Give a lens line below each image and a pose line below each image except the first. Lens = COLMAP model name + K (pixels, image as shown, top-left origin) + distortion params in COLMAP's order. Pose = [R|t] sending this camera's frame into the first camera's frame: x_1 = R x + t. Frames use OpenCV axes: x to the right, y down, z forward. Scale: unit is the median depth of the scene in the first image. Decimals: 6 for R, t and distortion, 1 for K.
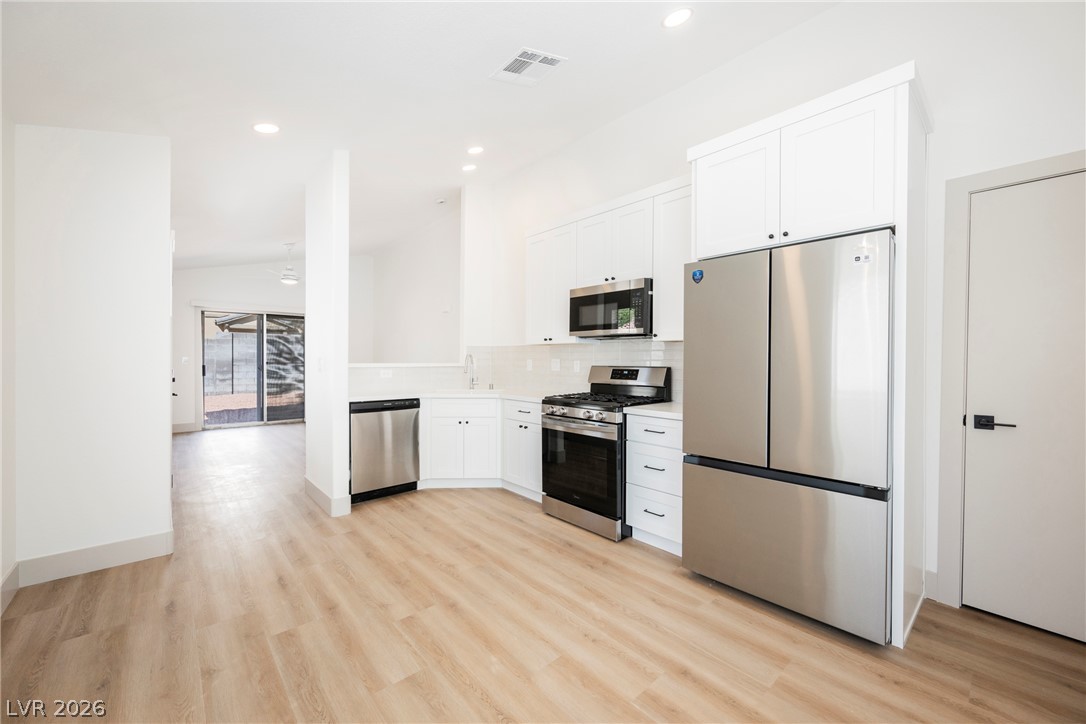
lens RADIAL K [[424.1, 0, 546.9], [0, 424.1, 364.2], [0, 0, 1]] dist [-0.000662, 0.000361]
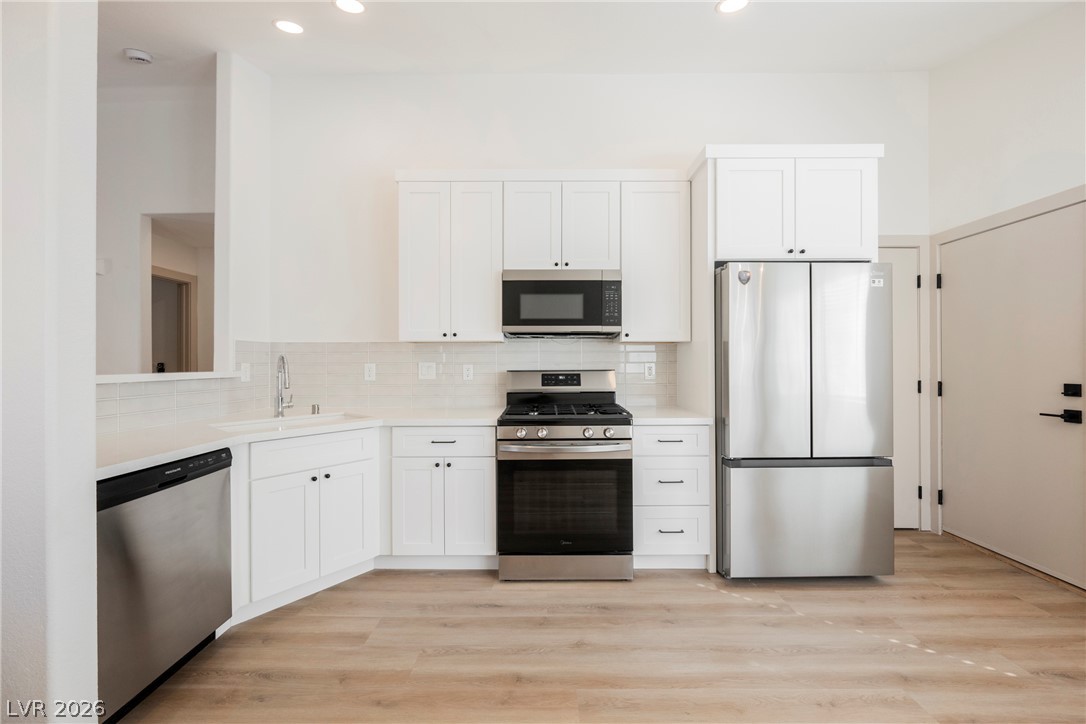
lens RADIAL K [[424.1, 0, 546.4], [0, 424.1, 360.8], [0, 0, 1]] dist [-0.000662, 0.000361]
pose [[0.672811, -0.006703, 0.739784, -0.500129], [0.017131, 0.999832, -0.006520, -0.009543], [-0.739616, 0.017060, 0.672812, 0.490961]]
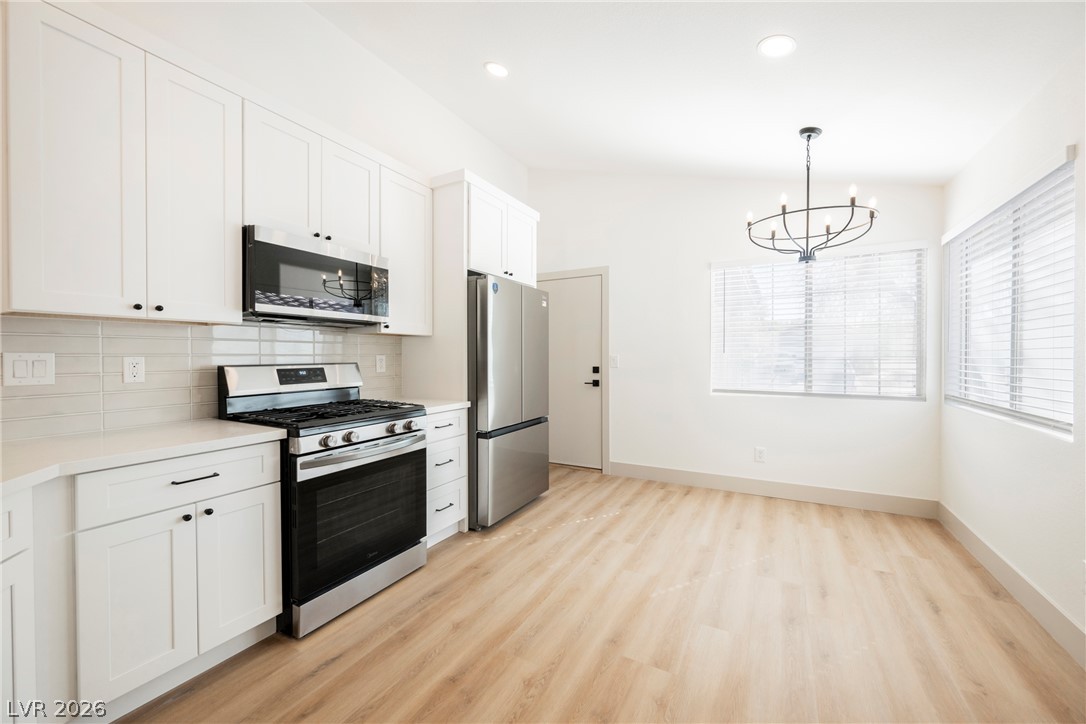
lens RADIAL K [[424.1, 0, 545.4], [0, 424.1, 361.0], [0, 0, 1]] dist [-0.000662, 0.000361]
pose [[-0.326242, -0.018302, 0.945109, -0.644741], [0.010358, 0.999683, 0.022934, -0.012581], [-0.945230, 0.017271, -0.325949, 0.923193]]
